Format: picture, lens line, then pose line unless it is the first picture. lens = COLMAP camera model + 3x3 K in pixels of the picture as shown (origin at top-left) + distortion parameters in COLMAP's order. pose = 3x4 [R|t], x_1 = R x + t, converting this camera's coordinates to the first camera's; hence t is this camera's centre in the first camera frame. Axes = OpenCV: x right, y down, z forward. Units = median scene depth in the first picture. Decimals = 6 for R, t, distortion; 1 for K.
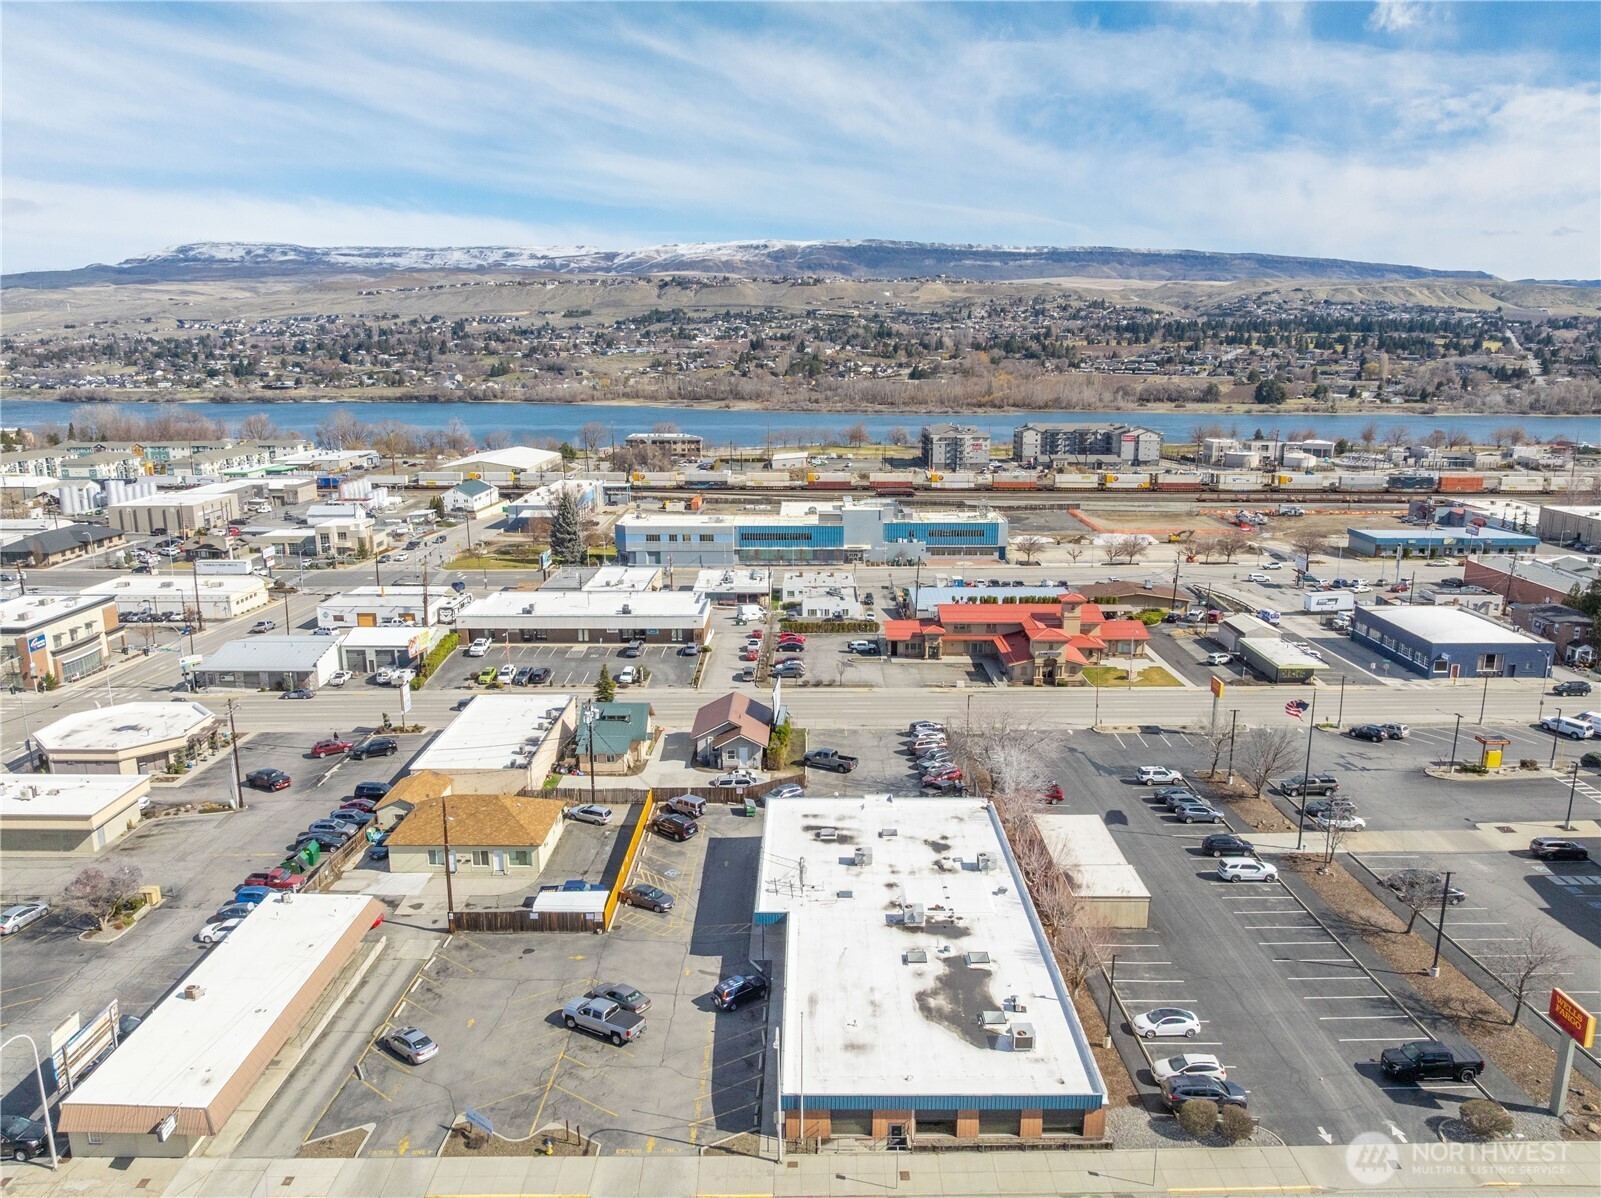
lens RADIAL K [[1130.8, 0, 796.7], [0, 1130.8, 601.2], [0, 0, 1]] dist [-0.039125, -0.002806]
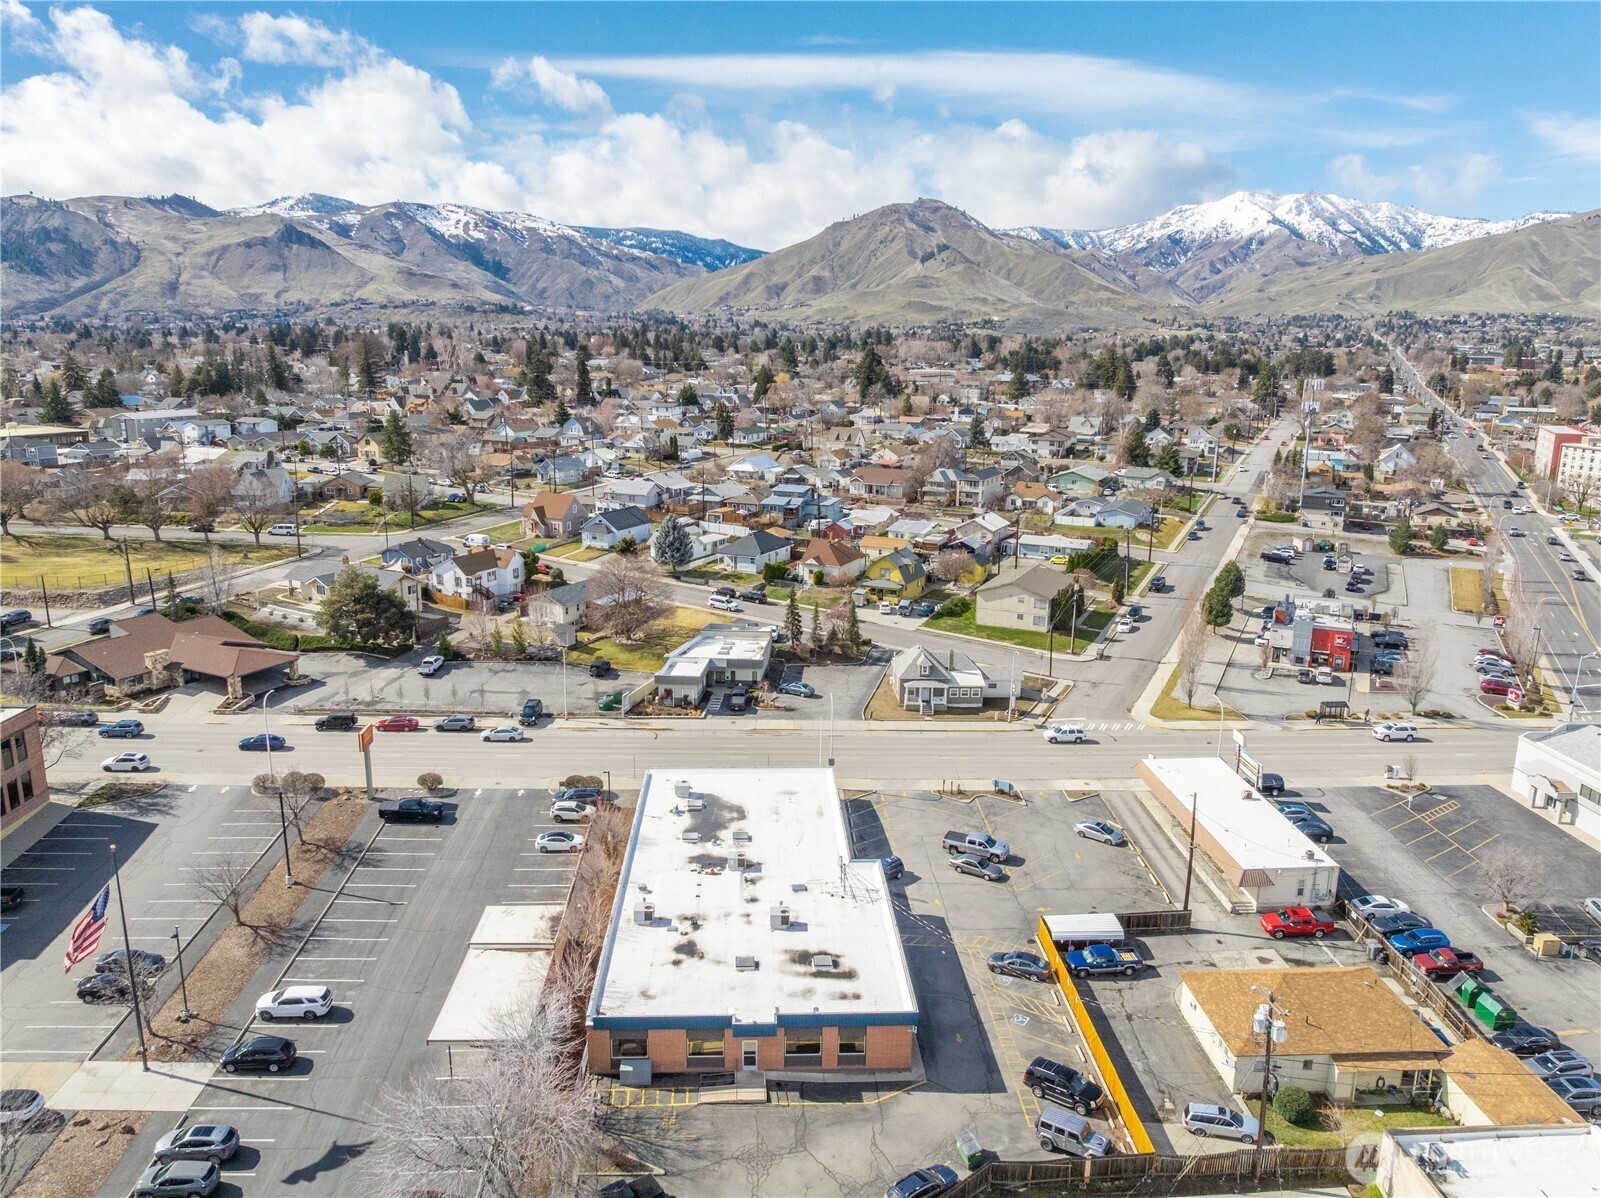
lens RADIAL K [[1118.6, 0, 804.6], [0, 1118.6, 597.1], [0, 0, 1]] dist [-0.041260, 0.001360]
pose [[-0.998208, 0.004854, -0.059643, 0.091426], [-0.021289, 0.902685, 0.429775, -0.384453], [0.055925, 0.430274, -0.900964, 1.695086]]
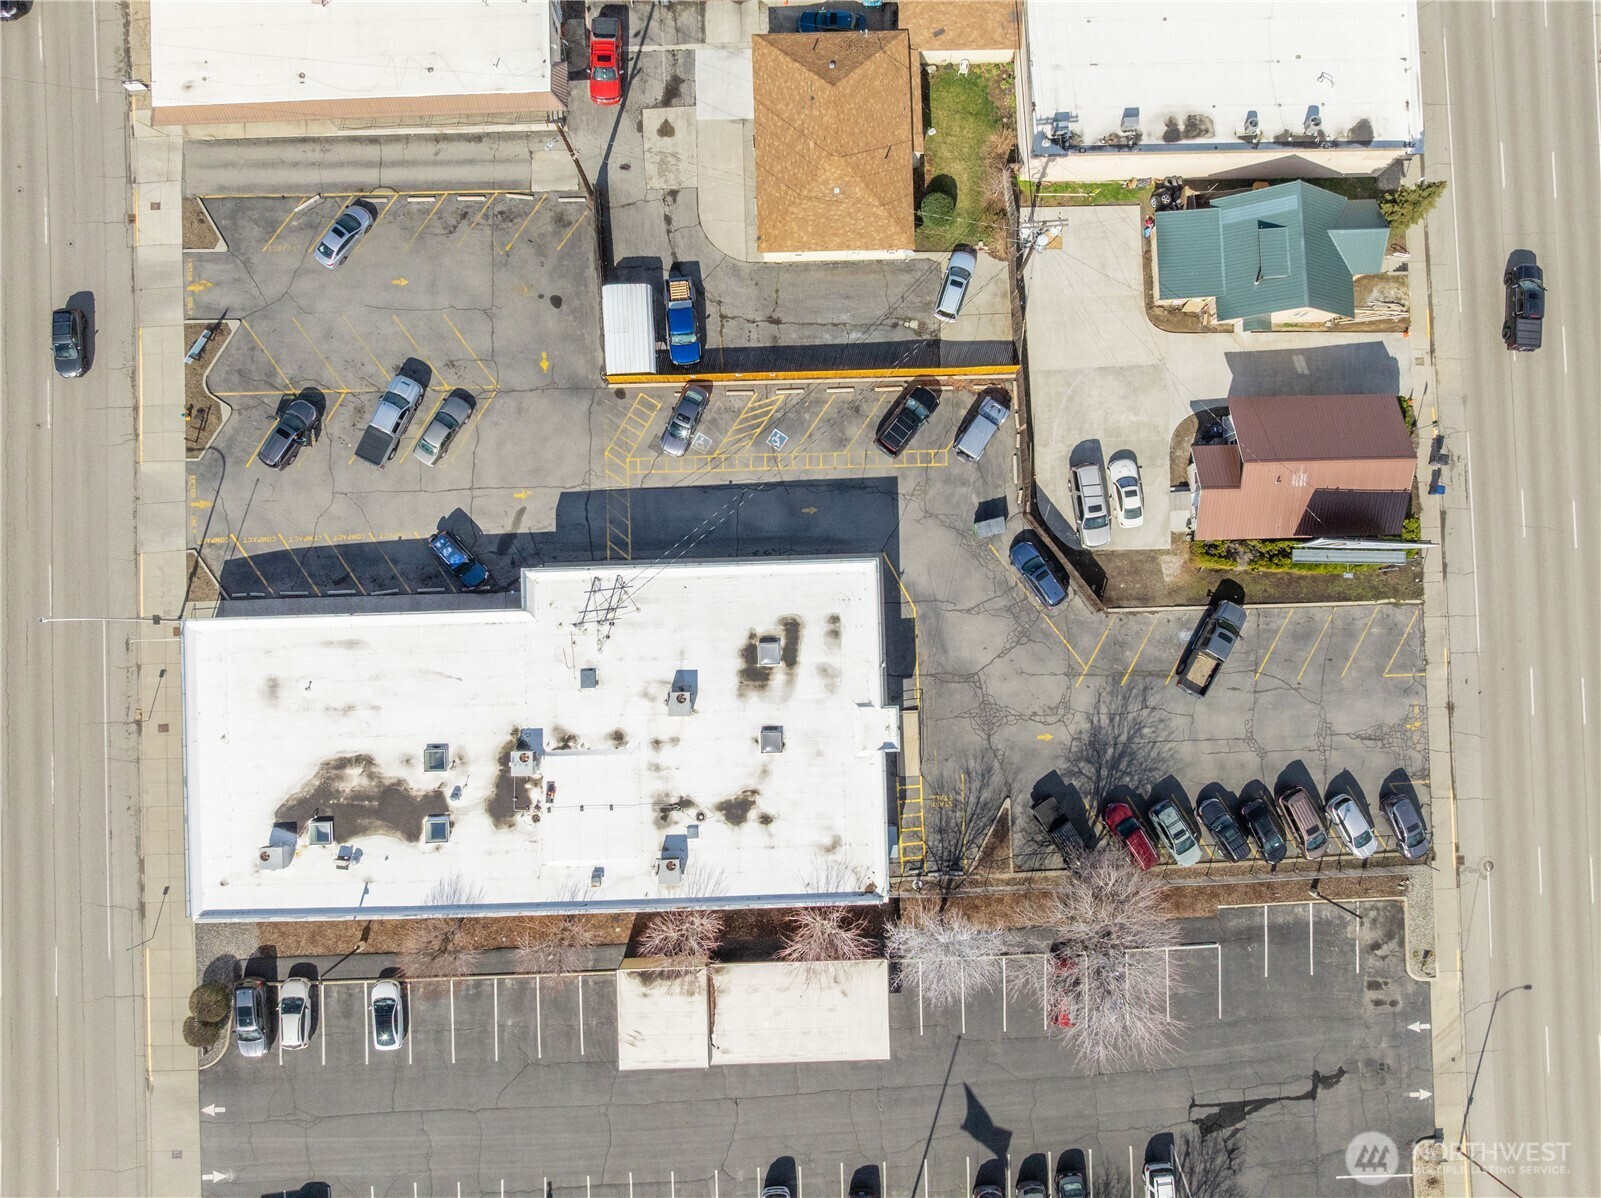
lens RADIAL K [[1130.8, 0, 796.7], [0, 1130.8, 601.2], [0, 0, 1]] dist [-0.039125, -0.002806]
pose [[0.043155, 0.998831, -0.021778, 0.011684], [-0.228971, 0.031106, 0.972936, -0.512184], [0.972476, -0.037000, 0.230046, 0.911291]]
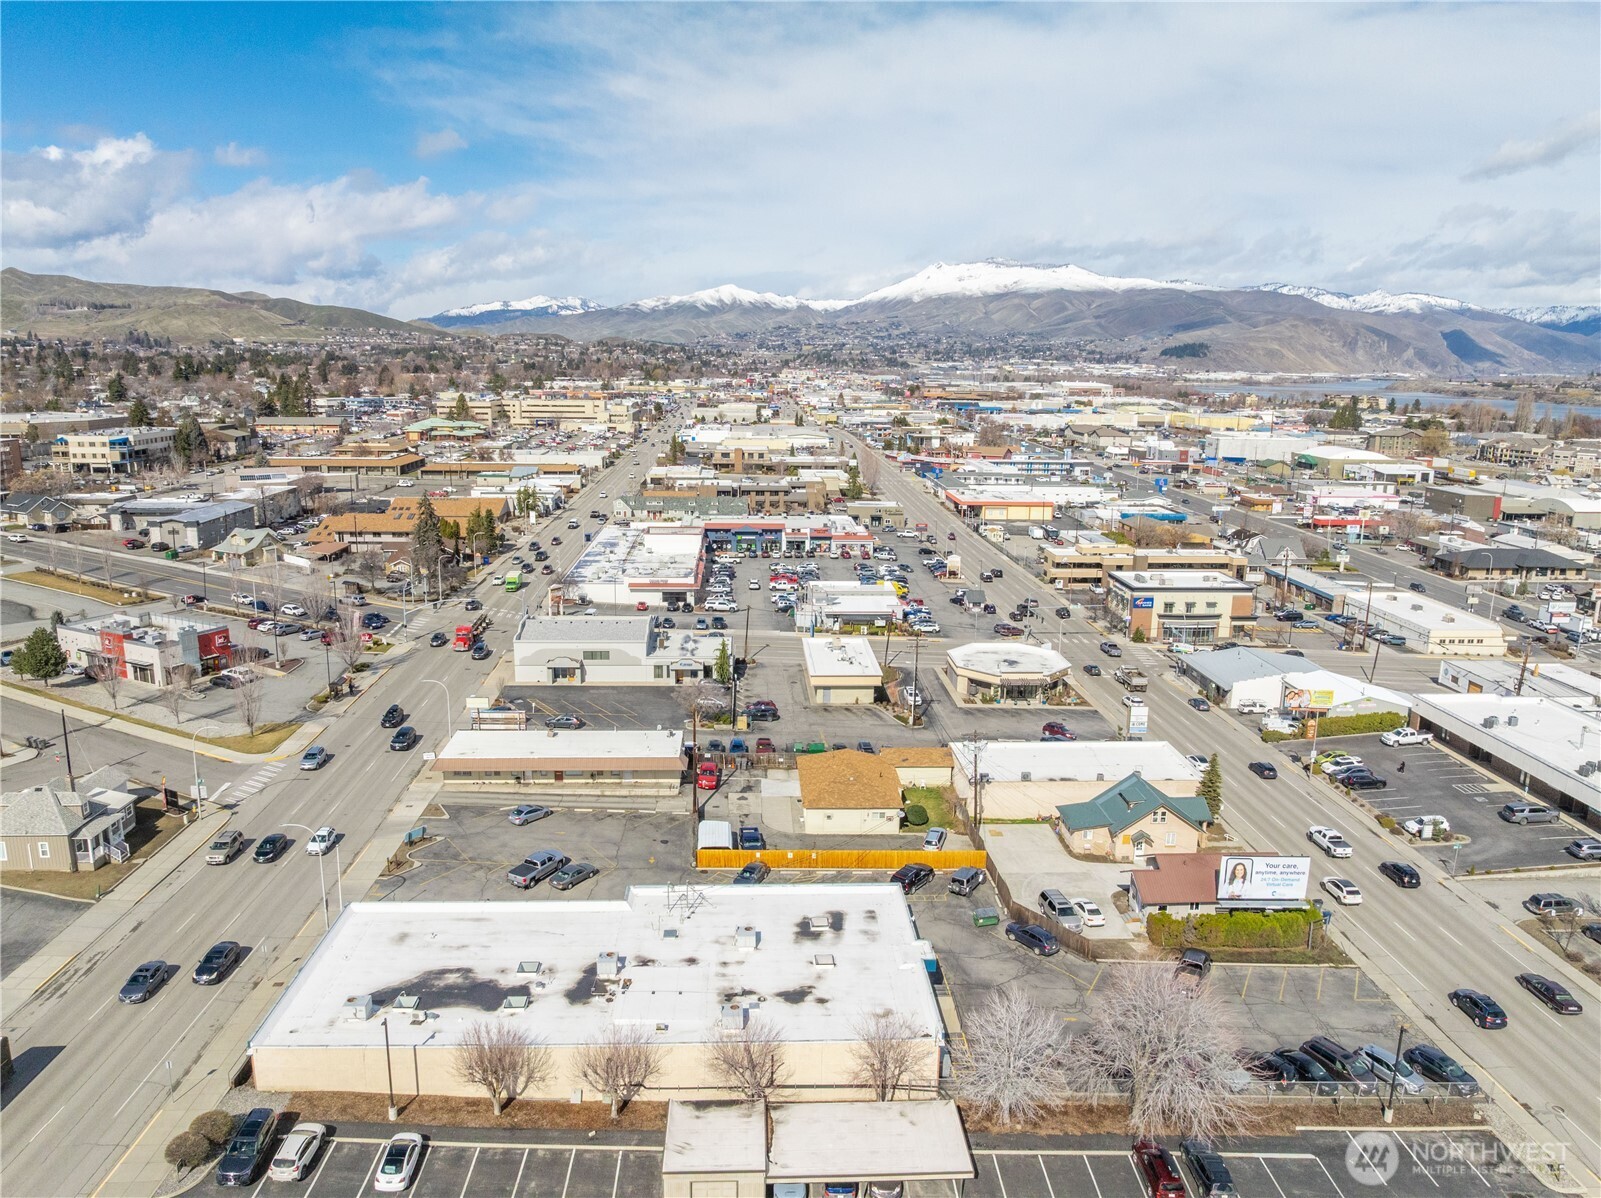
lens RADIAL K [[1118.6, 0, 804.6], [0, 1118.6, 597.1], [0, 0, 1]] dist [-0.041260, 0.001360]
pose [[0.064045, 0.212605, -0.975037, 0.854646], [-0.235784, 0.952604, 0.192227, -0.204565], [0.969693, 0.217587, 0.111138, 0.893882]]
